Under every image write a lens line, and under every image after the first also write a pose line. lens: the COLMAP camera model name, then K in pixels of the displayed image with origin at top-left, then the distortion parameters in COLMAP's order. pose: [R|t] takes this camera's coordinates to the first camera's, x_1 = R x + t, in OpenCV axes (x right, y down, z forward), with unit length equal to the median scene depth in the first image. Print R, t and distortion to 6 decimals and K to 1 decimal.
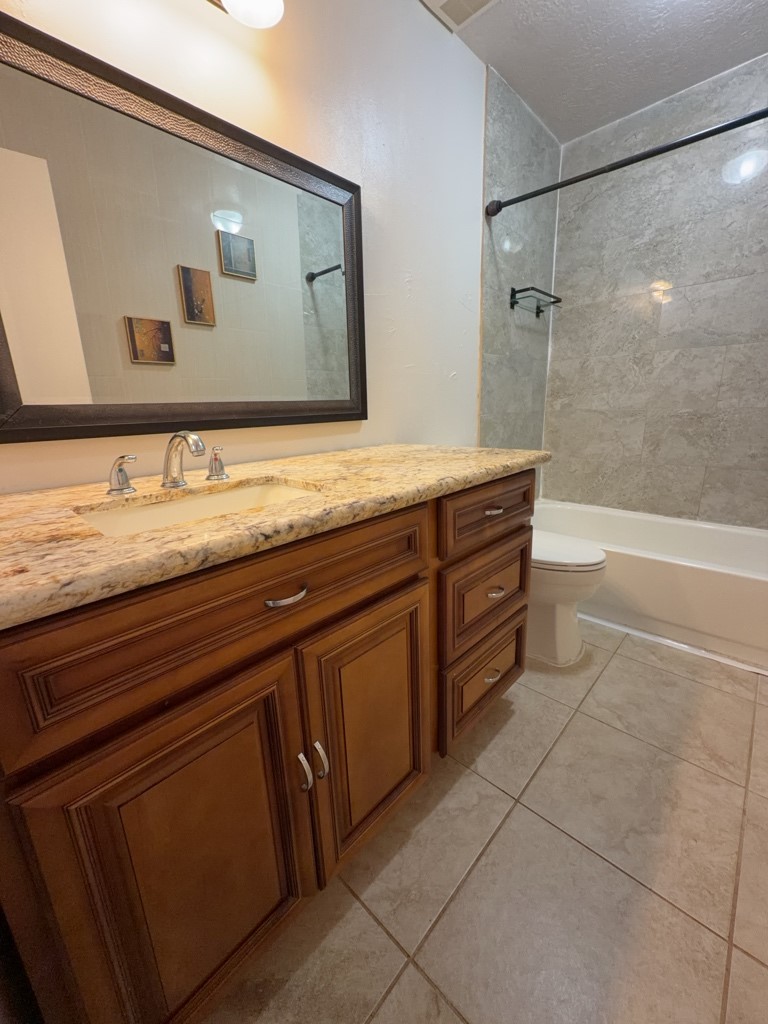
lens RADIAL K [[407.3, 0, 384.4], [0, 407.3, 510.4], [0, 0, 1]] dist [-0.002268, 0.000535]
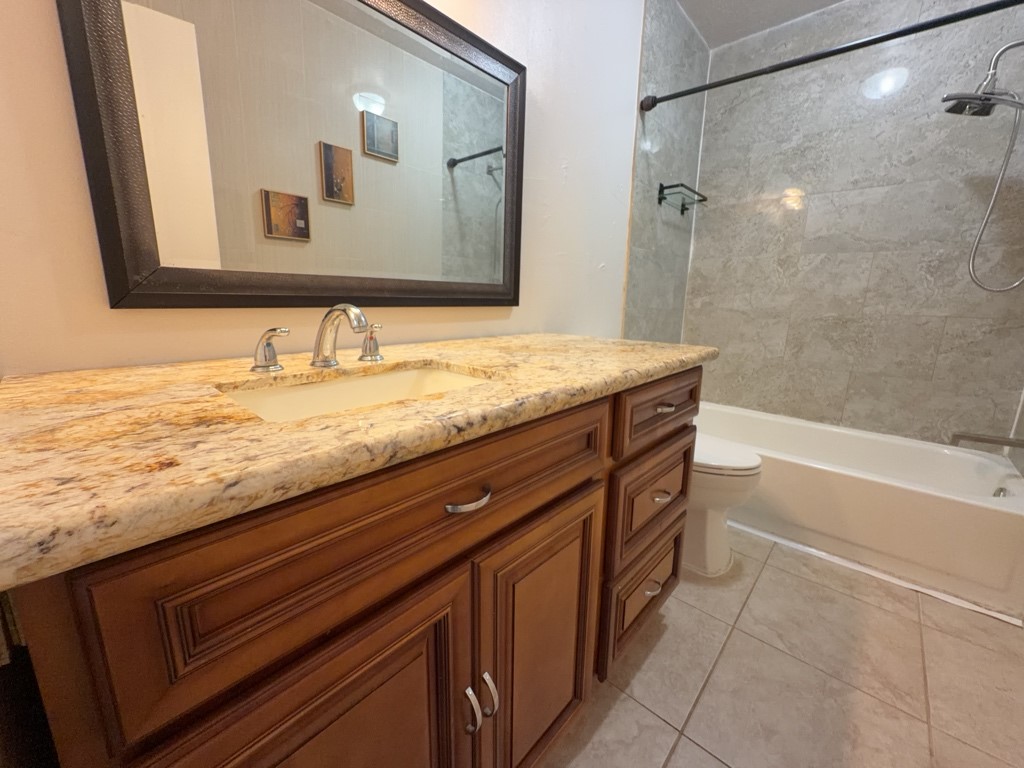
lens RADIAL K [[407.3, 0, 511.4], [0, 407.3, 382.5], [0, 0, 1]] dist [-0.002268, 0.000535]
pose [[0.998567, 0.044749, 0.029359, -0.096533], [-0.043304, 0.997901, -0.048141, 0.001840], [-0.031452, 0.046801, 0.998409, 0.071755]]
